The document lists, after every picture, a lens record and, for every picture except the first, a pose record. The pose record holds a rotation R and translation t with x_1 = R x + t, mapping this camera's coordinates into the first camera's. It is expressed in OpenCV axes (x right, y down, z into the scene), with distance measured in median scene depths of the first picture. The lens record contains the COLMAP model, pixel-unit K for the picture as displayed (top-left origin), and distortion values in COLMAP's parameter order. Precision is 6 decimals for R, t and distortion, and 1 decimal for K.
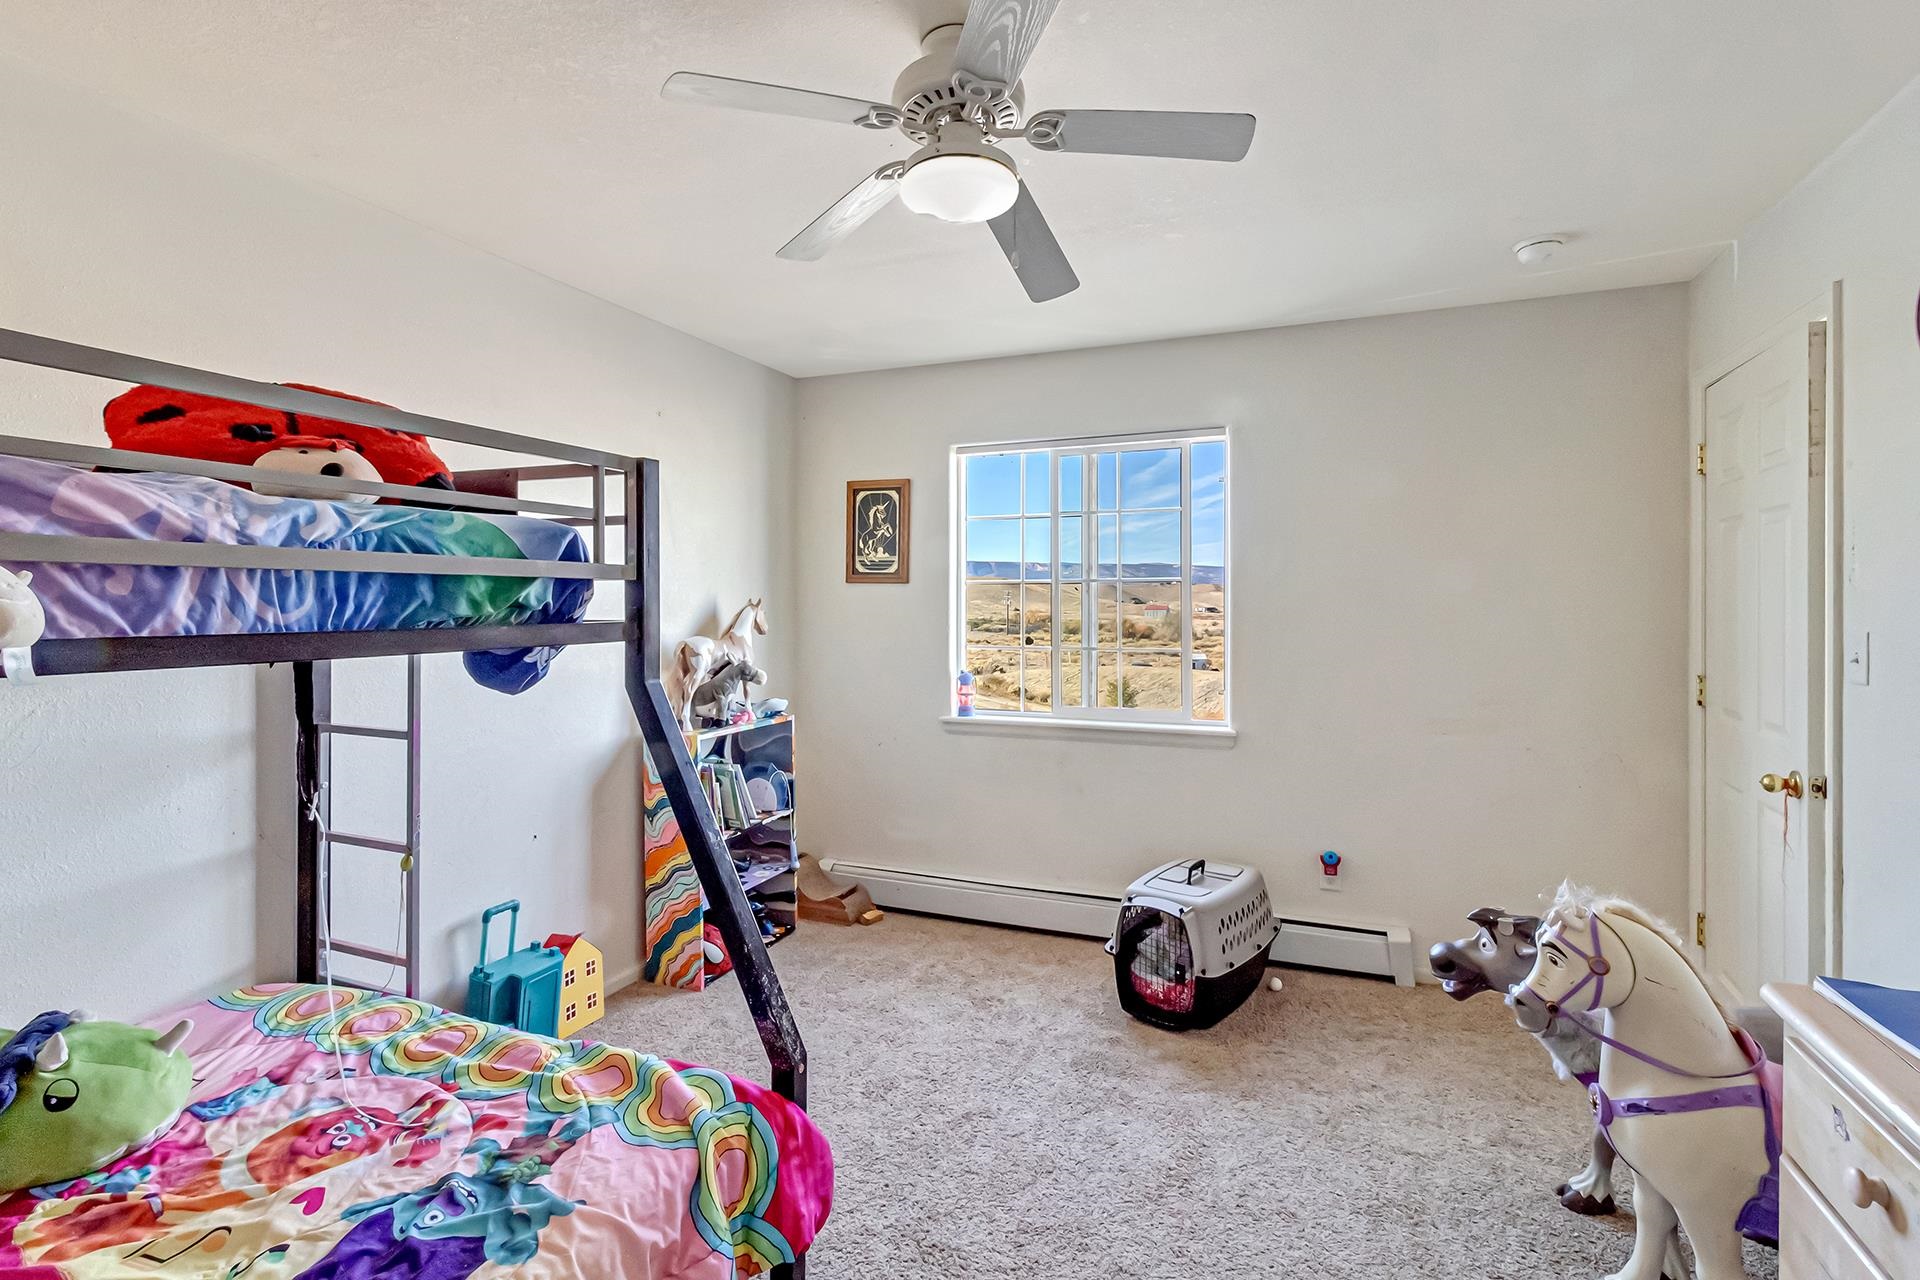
lens RADIAL K [[889.9, 0, 973.1], [0, 889.9, 603.5], [0, 0, 1]] dist [0.001884, 0.000269]
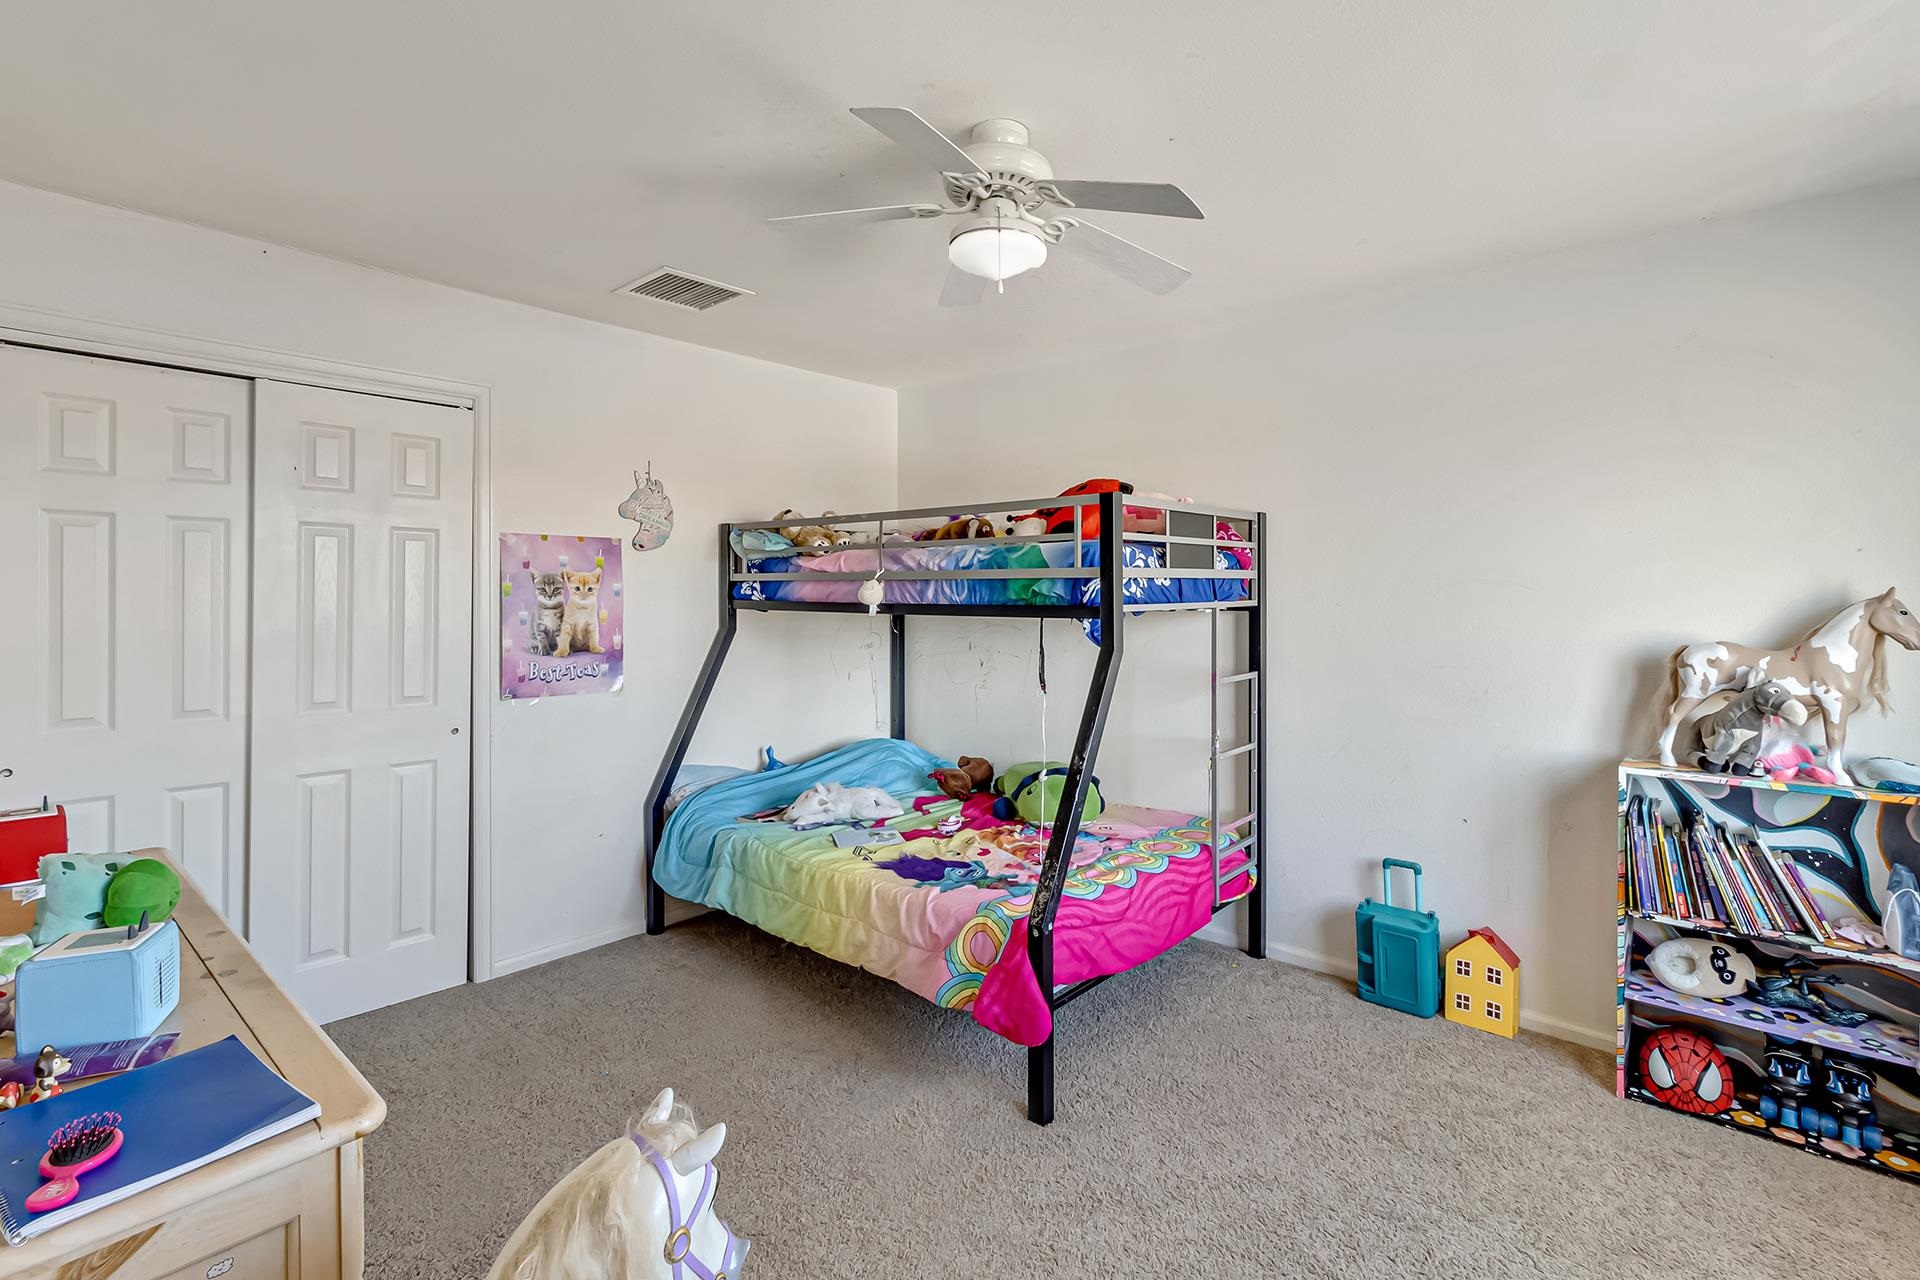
lens RADIAL K [[889.9, 0, 973.1], [0, 889.9, 603.5], [0, 0, 1]] dist [0.001884, 0.000269]
pose [[-0.336436, 0.004993, -0.941693, 1.619206], [-0.003964, 0.999970, 0.006718, 0.014501], [0.941698, 0.005994, -0.336406, 1.958698]]
